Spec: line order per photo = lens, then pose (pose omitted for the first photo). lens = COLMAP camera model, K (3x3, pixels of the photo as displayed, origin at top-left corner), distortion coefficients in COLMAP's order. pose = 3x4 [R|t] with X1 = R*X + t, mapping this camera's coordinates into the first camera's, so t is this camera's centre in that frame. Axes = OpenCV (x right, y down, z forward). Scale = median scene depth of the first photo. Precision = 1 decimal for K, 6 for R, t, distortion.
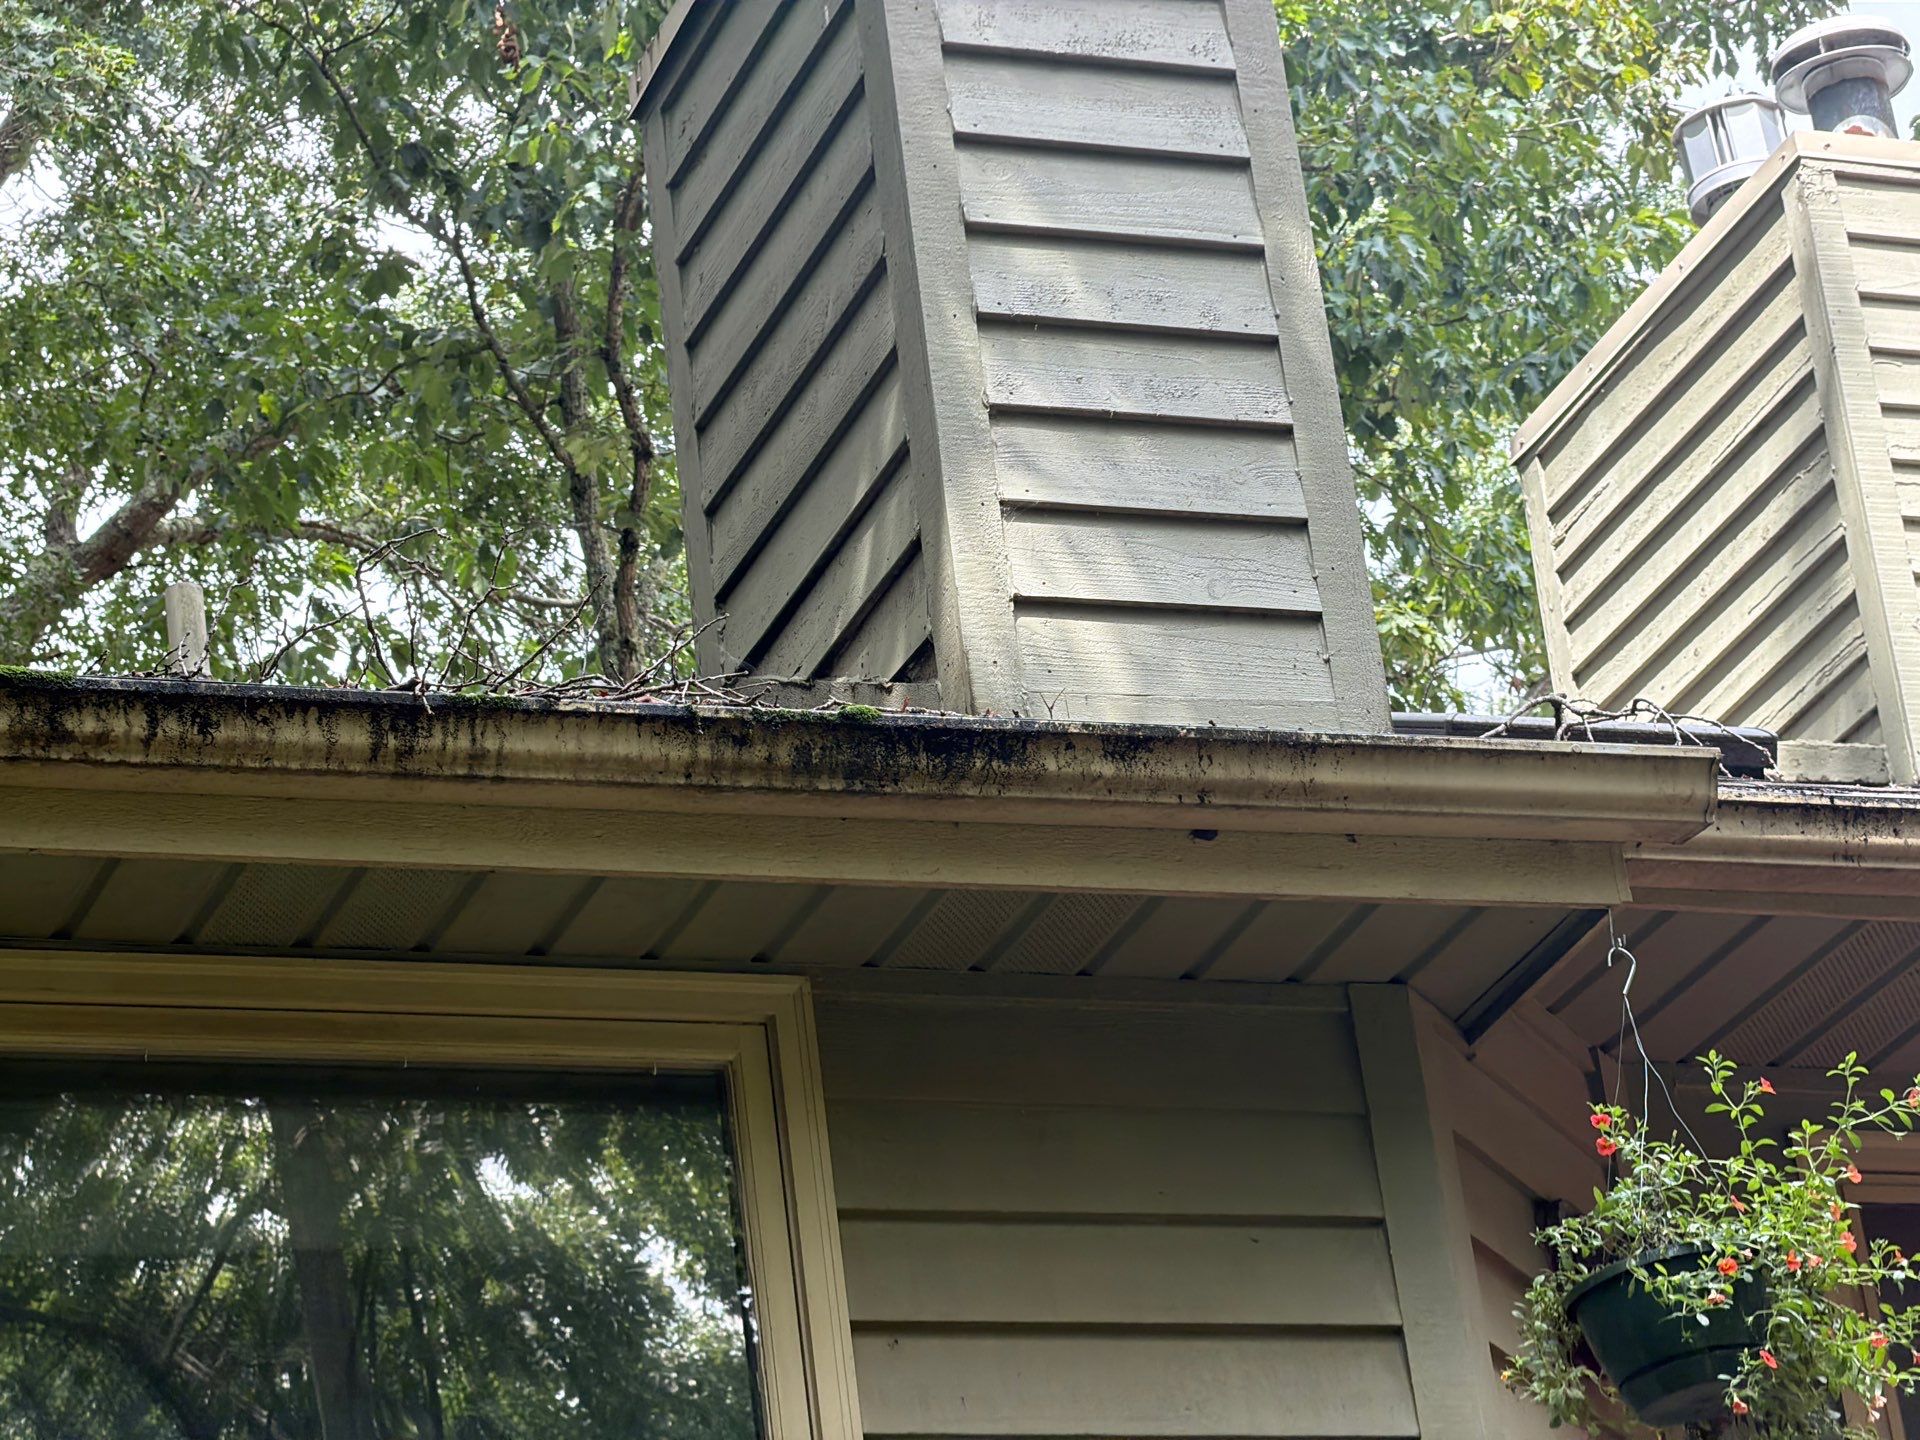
lens RADIAL K [[5757.2, 0, 960.0], [0, 5757.2, 720.0], [0, 0, 1]] dist [0.297286, -0.414141]
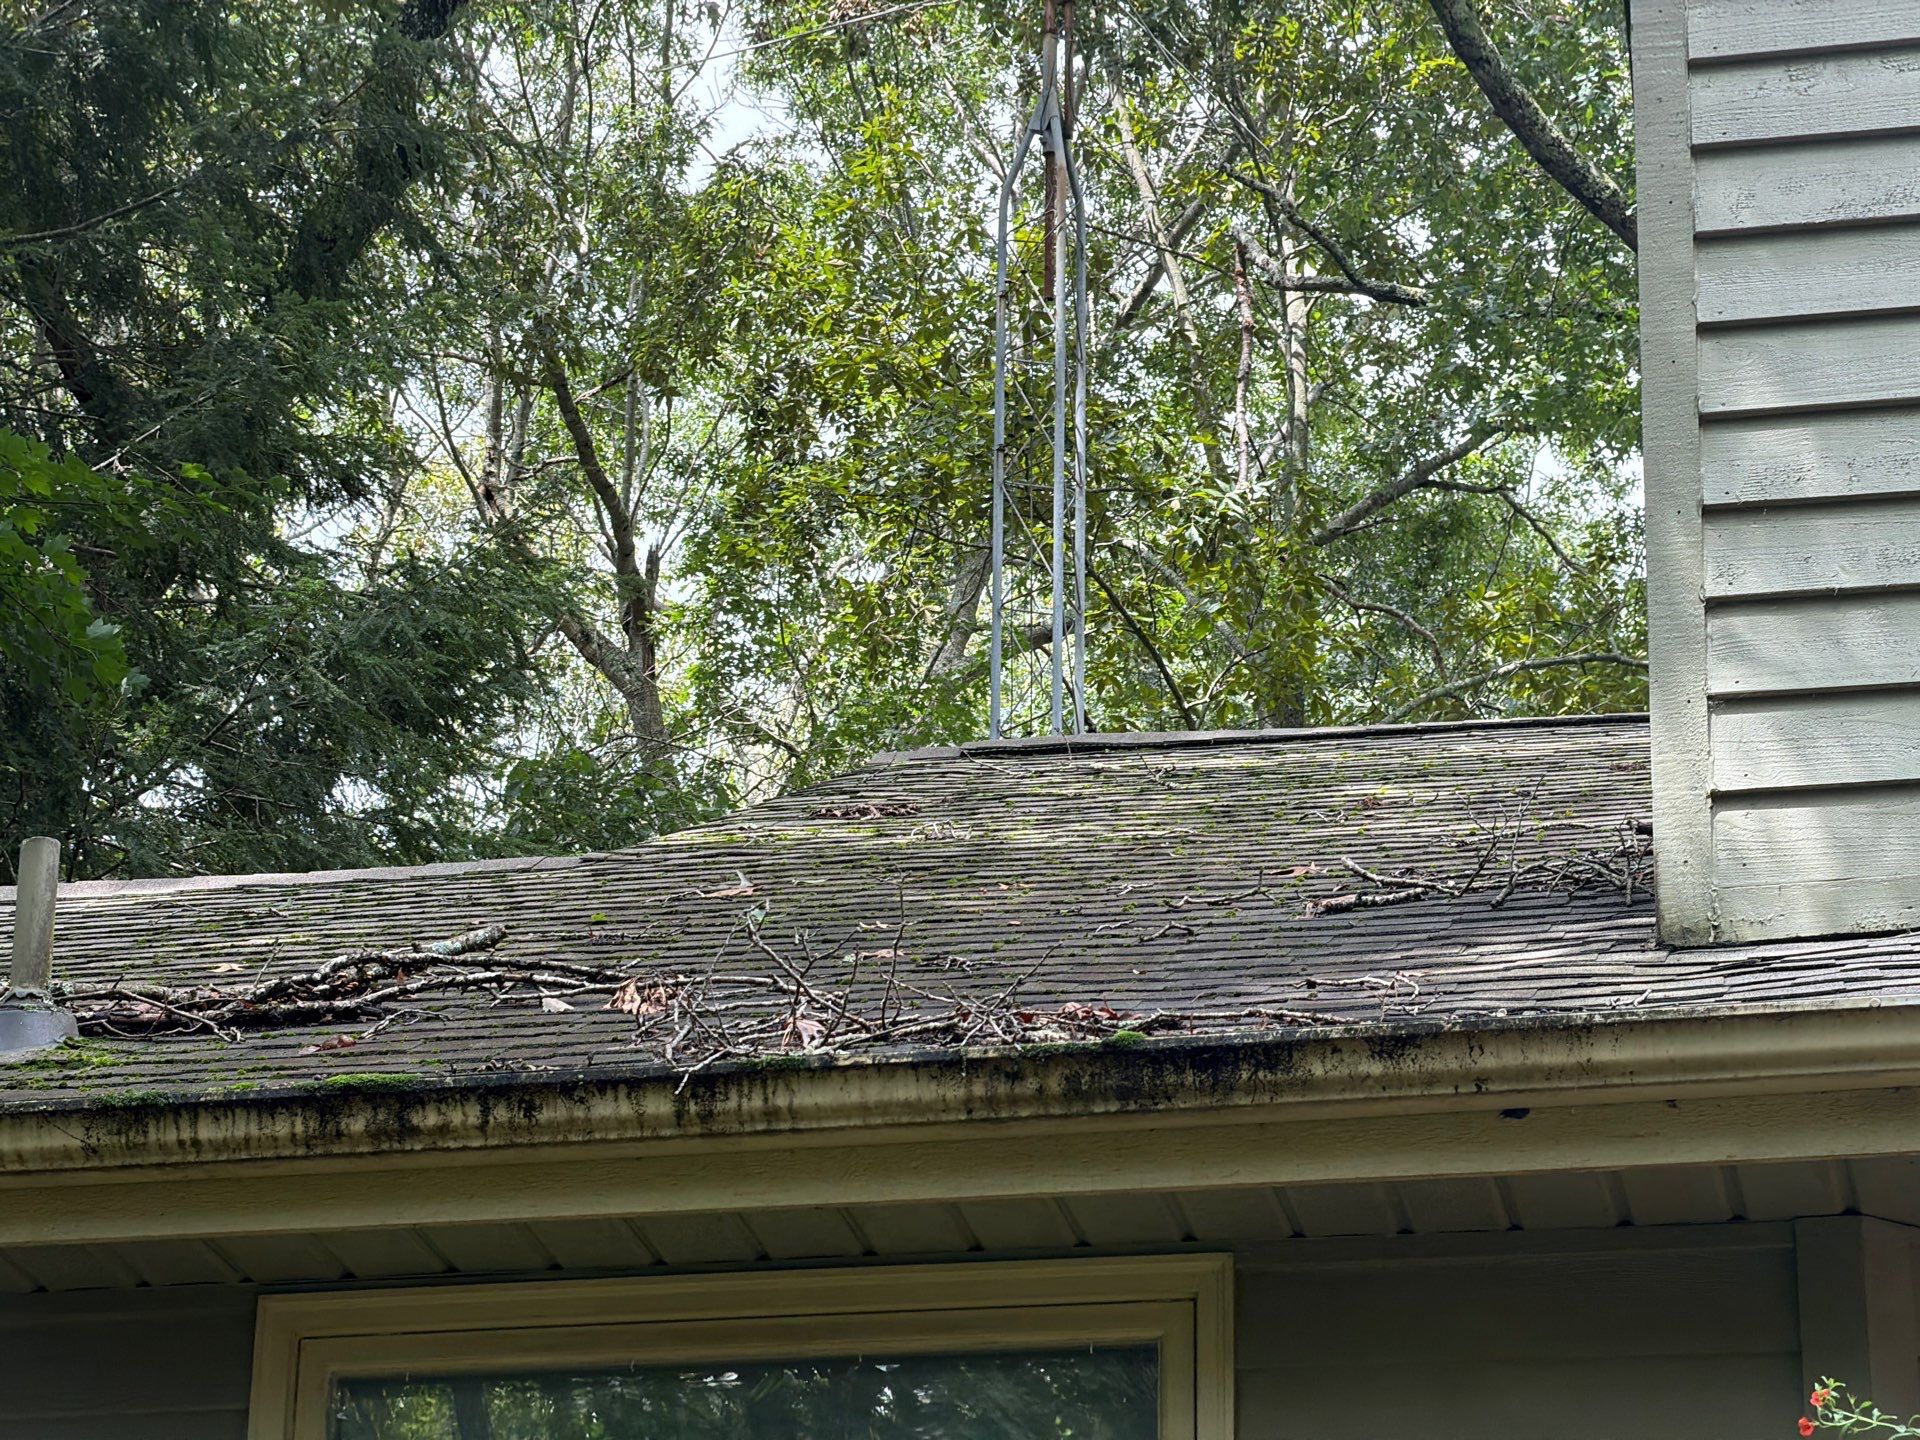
lens RADIAL K [[5757.2, 0, 960.0], [0, 5757.2, 720.0], [0, 0, 1]] dist [0.297286, -0.414141]
pose [[0.858101, -0.084113, -0.506545, 0.485866], [0.111405, 0.993491, 0.023750, -0.085744], [0.501250, -0.076812, 0.861886, 0.053339]]
